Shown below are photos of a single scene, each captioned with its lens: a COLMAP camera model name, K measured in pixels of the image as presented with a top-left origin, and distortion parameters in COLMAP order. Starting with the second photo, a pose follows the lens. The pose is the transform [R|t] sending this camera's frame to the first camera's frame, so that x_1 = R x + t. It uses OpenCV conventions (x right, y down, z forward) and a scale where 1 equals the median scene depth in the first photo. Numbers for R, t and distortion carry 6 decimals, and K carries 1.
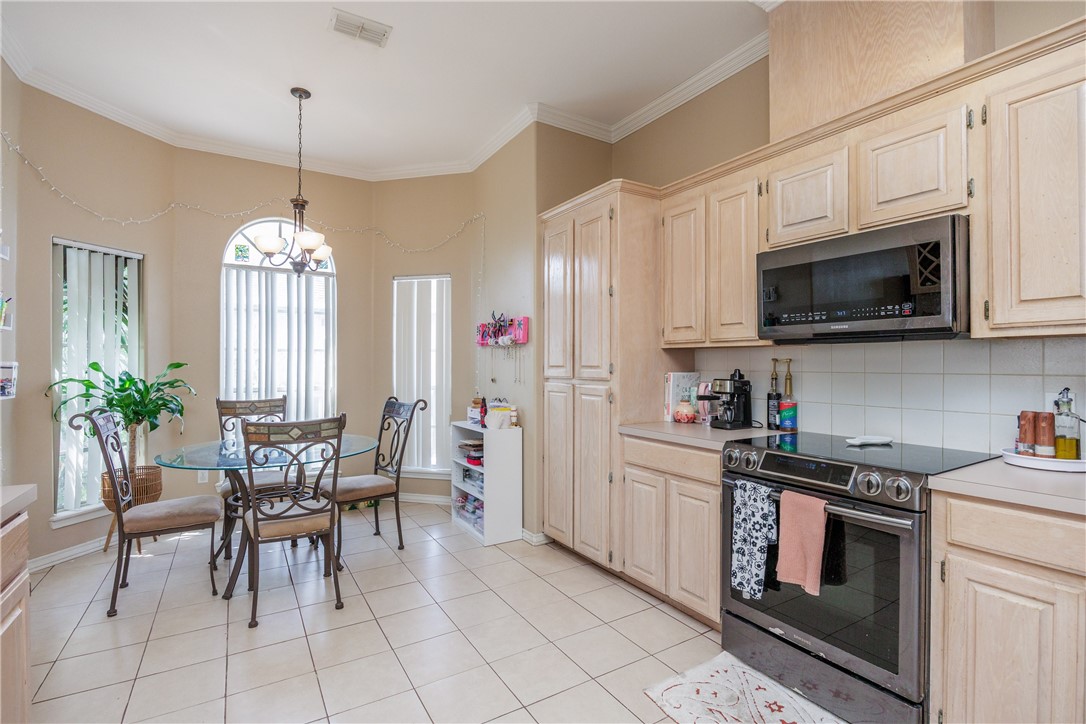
lens RADIAL K [[506.8, 0, 545.1], [0, 506.8, 361.1], [0, 0, 1]] dist [-0.012836, -0.000664]
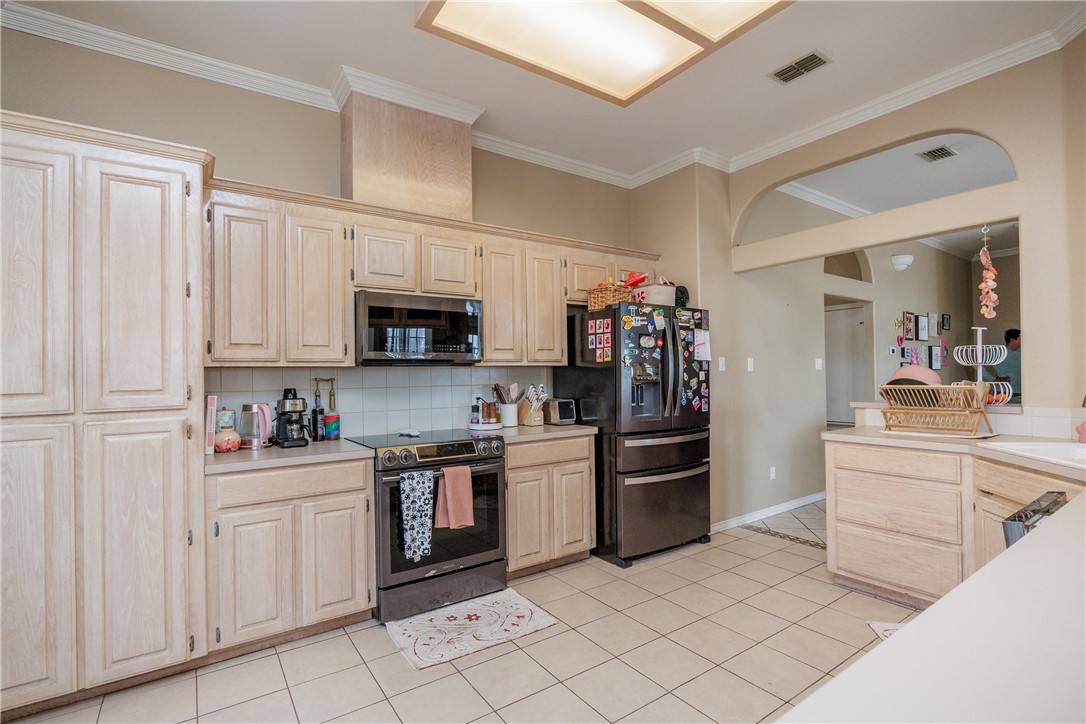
lens RADIAL K [[506.8, 0, 537.8], [0, 506.8, 372.8], [0, 0, 1]] dist [-0.012836, -0.000664]
pose [[-0.052213, 0.010047, 0.998585, -0.646425], [0.015133, 0.999843, -0.009269, 0.000459], [-0.998521, 0.014627, -0.052357, 0.523036]]
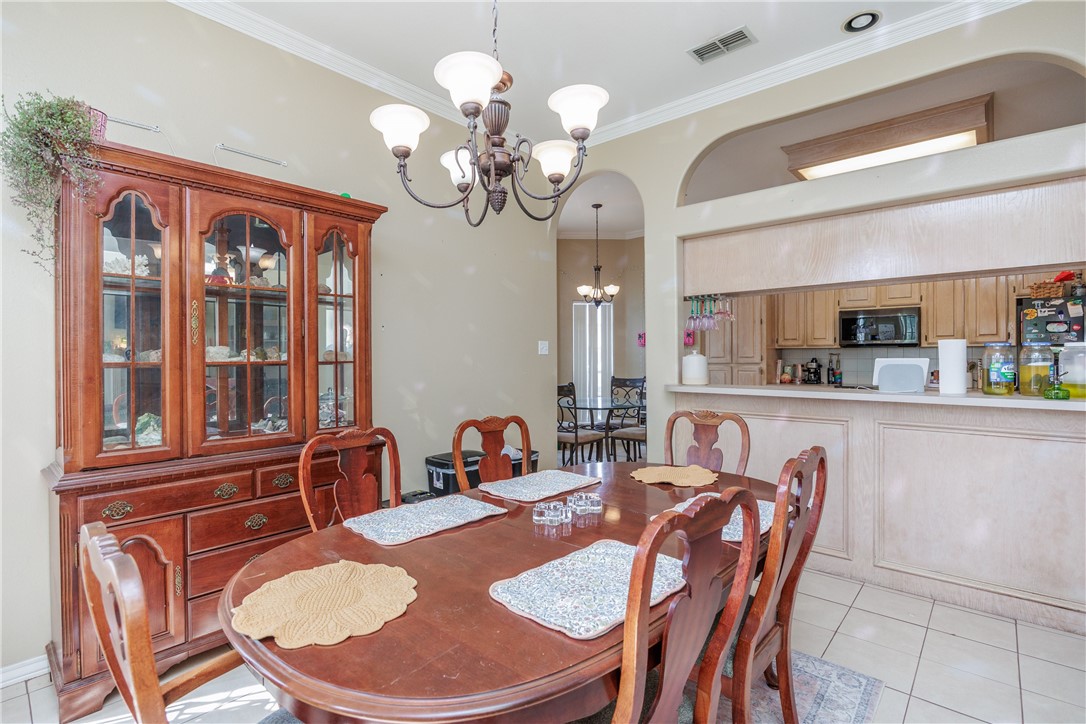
lens RADIAL K [[506.8, 0, 548.9], [0, 506.8, 354.4], [0, 0, 1]] dist [-0.012836, -0.000664]
pose [[0.955453, -0.004709, 0.295107, -1.364728], [0.004463, 0.999989, 0.001507, -0.008049], [-0.295111, -0.000123, 0.955463, -0.780027]]
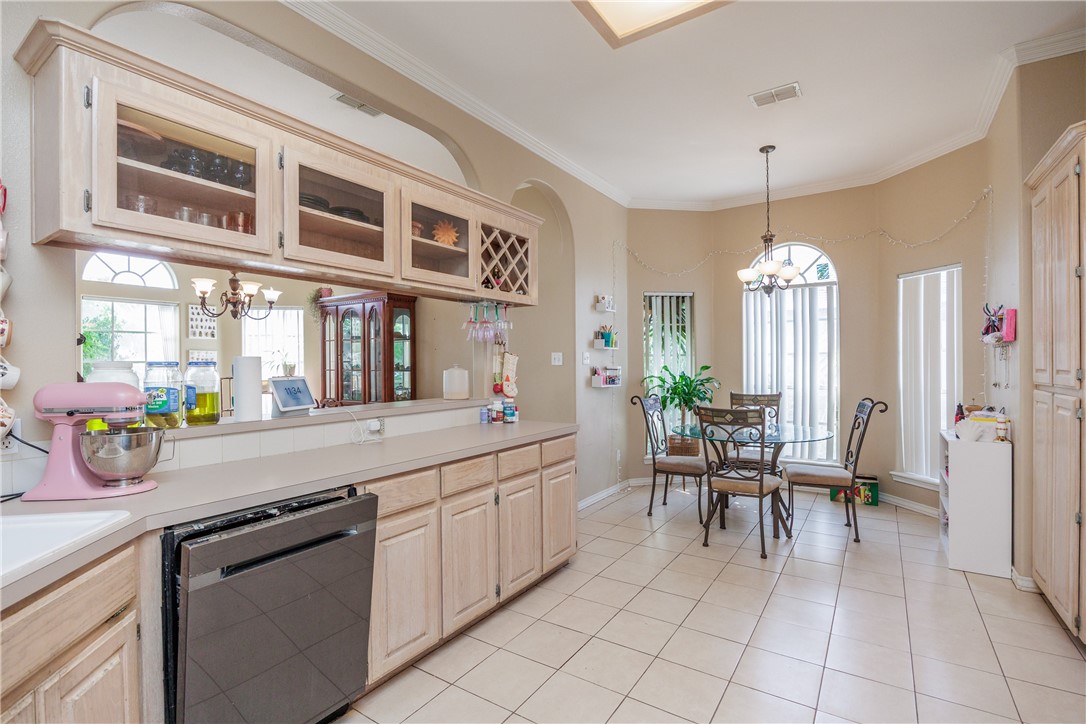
lens RADIAL K [[506.8, 0, 540.5], [0, 506.8, 365.8], [0, 0, 1]] dist [-0.012836, -0.000664]
pose [[0.410642, -0.000675, -0.911797, 0.484445], [0.013622, 0.999893, 0.005395, -0.012758], [0.911695, -0.014636, 0.410607, -0.035141]]
